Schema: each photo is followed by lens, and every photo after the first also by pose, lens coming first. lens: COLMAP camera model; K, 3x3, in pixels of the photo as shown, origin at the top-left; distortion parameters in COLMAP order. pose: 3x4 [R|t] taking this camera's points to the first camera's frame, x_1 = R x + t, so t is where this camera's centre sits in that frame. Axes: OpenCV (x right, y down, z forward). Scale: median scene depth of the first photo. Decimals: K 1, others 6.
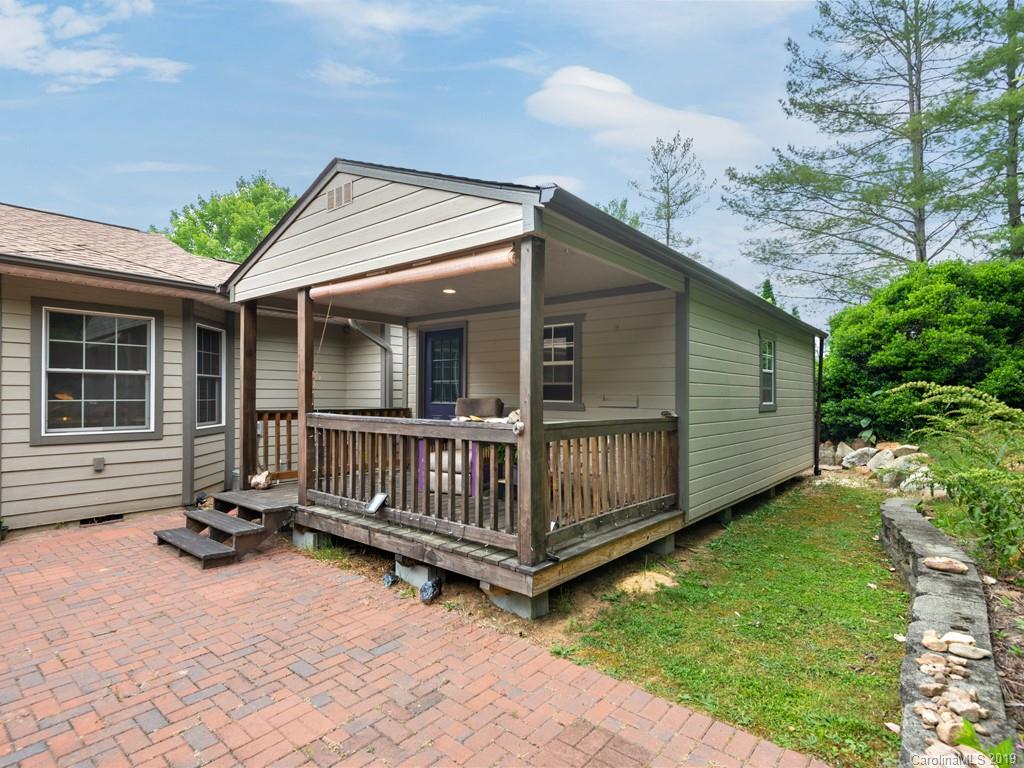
lens RADIAL K [[525.3, 0, 514.1], [0, 525.3, 390.0], [0, 0, 1]] dist [0.021948, -0.011766]
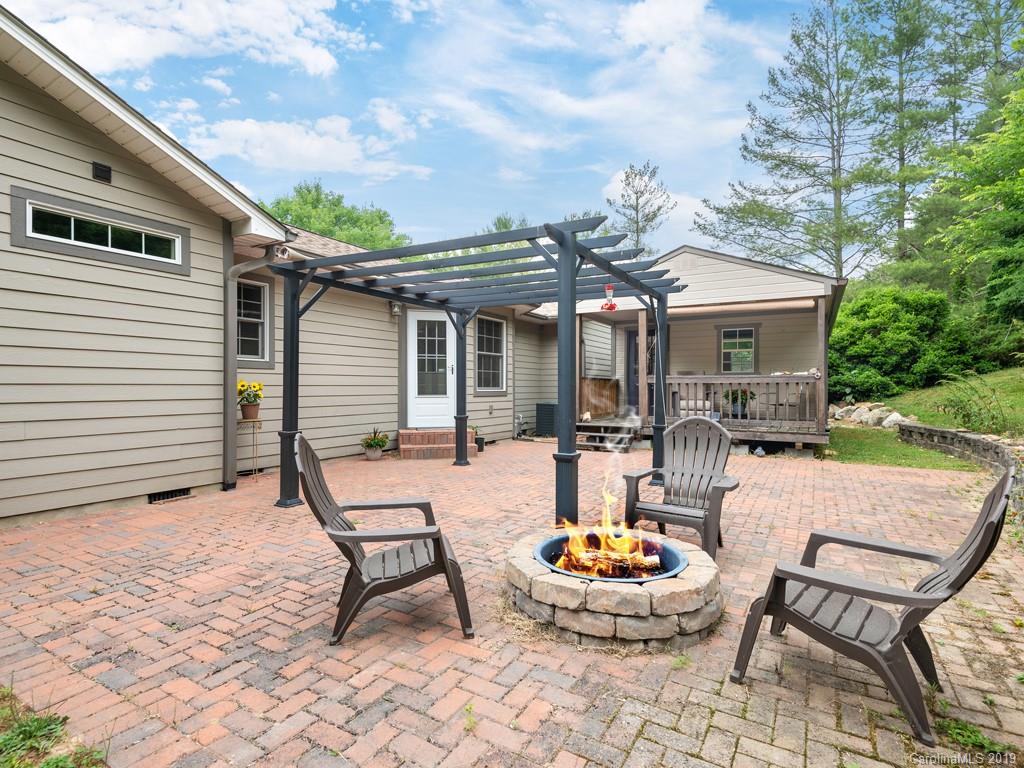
lens RADIAL K [[525.3, 0, 509.7], [0, 525.3, 388.4], [0, 0, 1]] dist [0.021948, -0.011766]
pose [[0.984850, -0.004807, 0.173342, -0.578274], [0.002505, 0.999906, 0.013494, 0.029945], [-0.173390, -0.012855, 0.984769, -0.363188]]
